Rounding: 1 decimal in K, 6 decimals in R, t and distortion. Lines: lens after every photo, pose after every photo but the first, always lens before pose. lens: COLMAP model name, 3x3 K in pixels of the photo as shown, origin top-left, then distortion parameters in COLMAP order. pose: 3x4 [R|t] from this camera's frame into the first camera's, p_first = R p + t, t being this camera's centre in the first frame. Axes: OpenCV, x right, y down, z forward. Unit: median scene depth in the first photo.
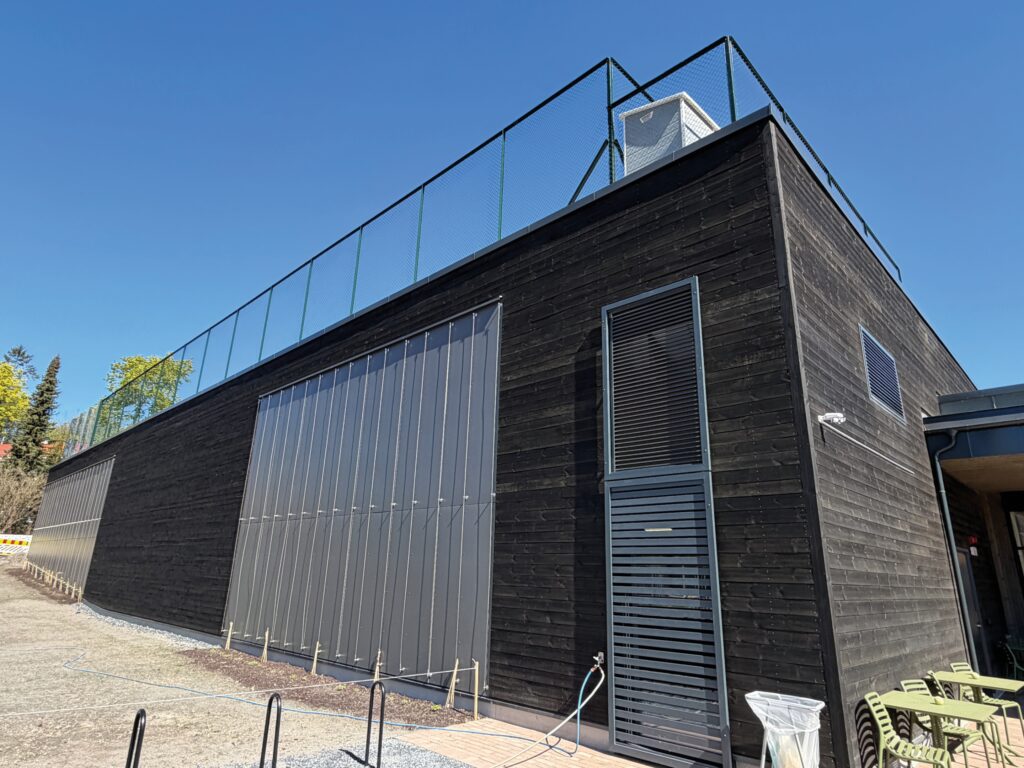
lens RADIAL K [[597.5, 0, 507.5], [0, 597.5, 382.4], [0, 0, 1]] dist [-0.016107, 0.006396]
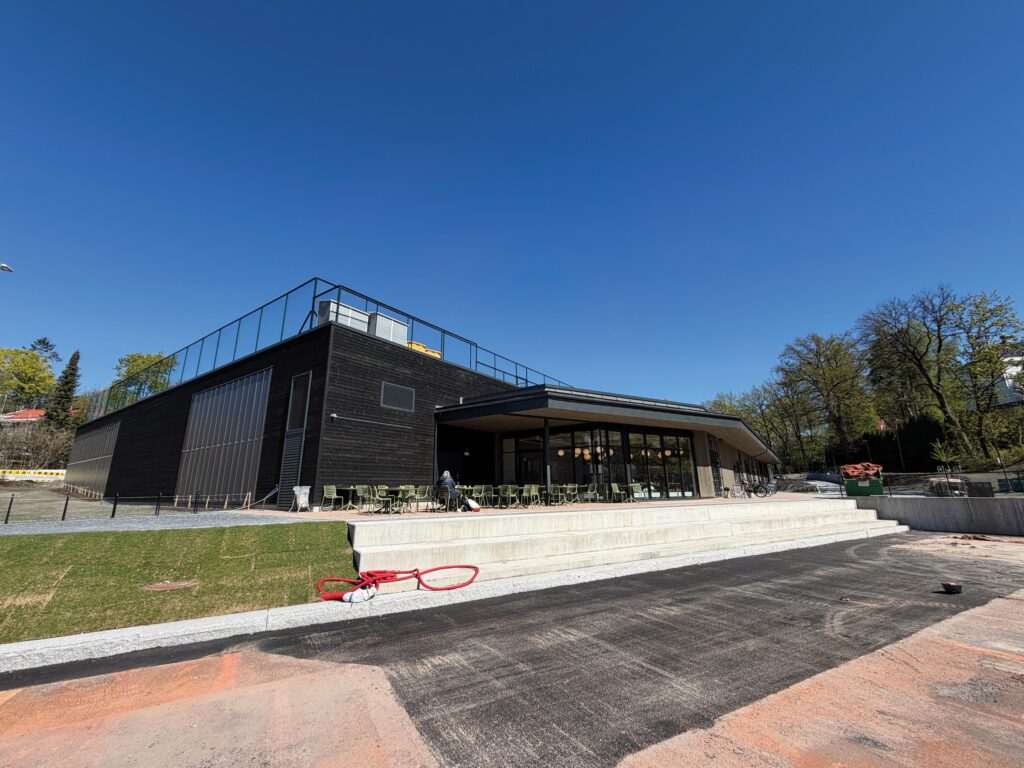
lens RADIAL K [[414.3, 0, 516.3], [0, 414.3, 377.2], [0, 0, 1]] dist [-0.011906, 0.001556]
pose [[0.984722, -0.001420, 0.174128, 0.794943], [-0.007176, 0.998787, 0.048723, -0.202097], [-0.173986, -0.049228, 0.983517, -1.115473]]
